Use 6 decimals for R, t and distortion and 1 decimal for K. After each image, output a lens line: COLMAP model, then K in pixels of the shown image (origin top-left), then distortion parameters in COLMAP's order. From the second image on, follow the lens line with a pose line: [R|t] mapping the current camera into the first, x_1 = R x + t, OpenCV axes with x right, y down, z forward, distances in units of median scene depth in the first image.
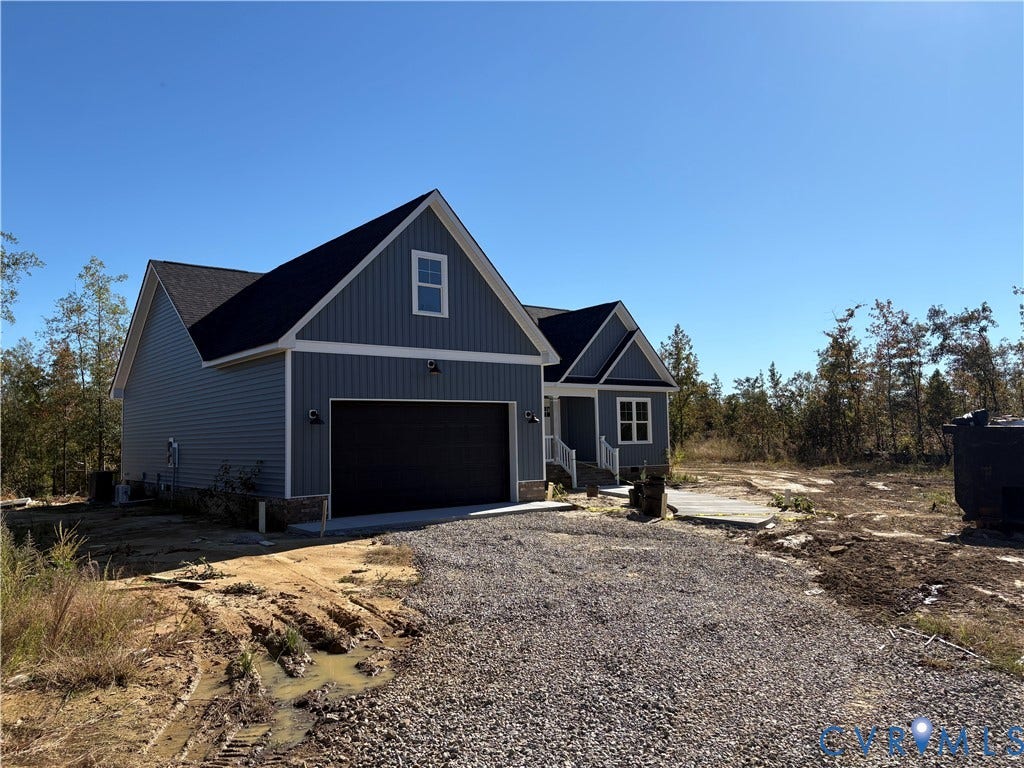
lens RADIAL K [[766.0, 0, 512.0], [0, 766.0, 384.0], [0, 0, 1]] dist [0.054802, 0.001800]
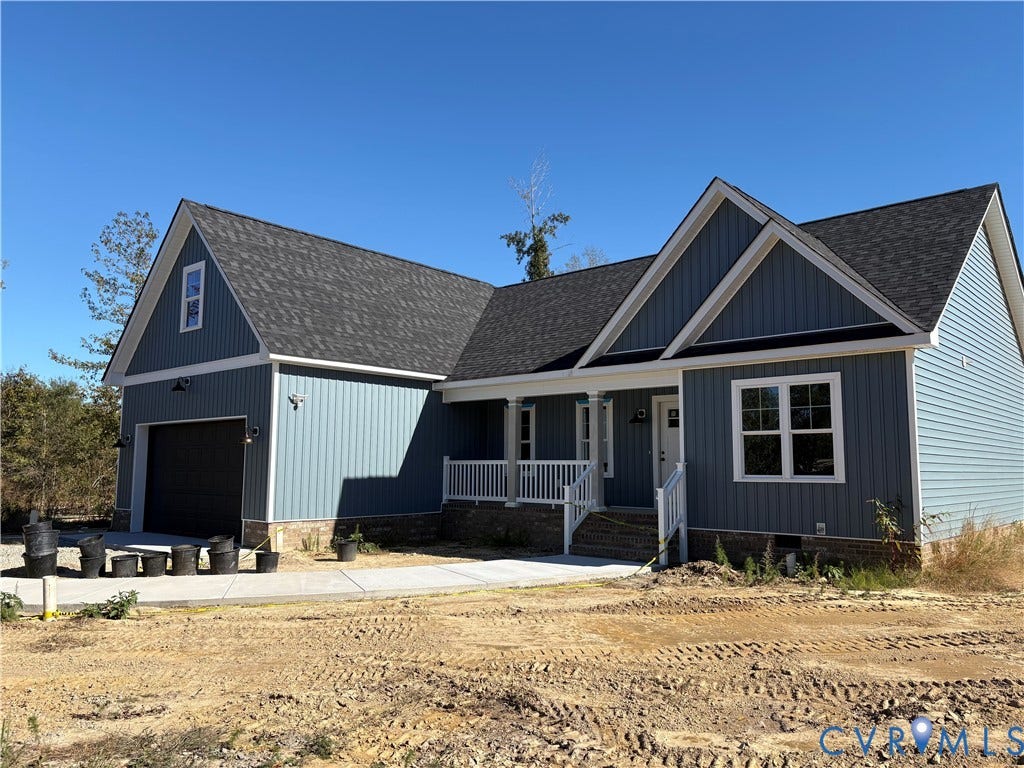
lens RADIAL K [[766.0, 0, 512.0], [0, 766.0, 384.0], [0, 0, 1]] dist [0.054802, 0.001800]
pose [[0.185188, -0.086271, -0.978909, 0.570467], [0.062131, 0.995174, -0.075951, 0.046335], [0.980737, -0.046755, 0.189654, 0.771116]]
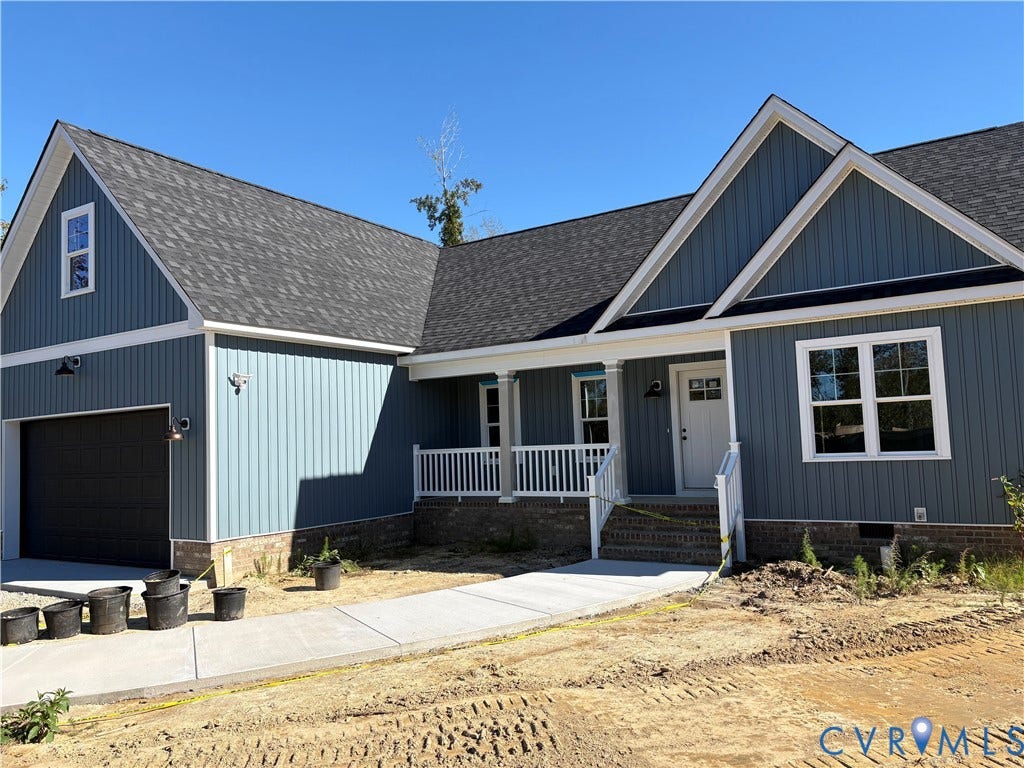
lens RADIAL K [[759.3, 0, 512.0], [0, 759.3, 384.0], [0, 0, 1]] dist [0.007654, 0.073784]
pose [[0.341354, -0.066679, -0.937567, 0.448980], [0.099089, 0.994475, -0.034649, 0.037540], [0.934697, -0.081074, 0.346076, 0.720621]]
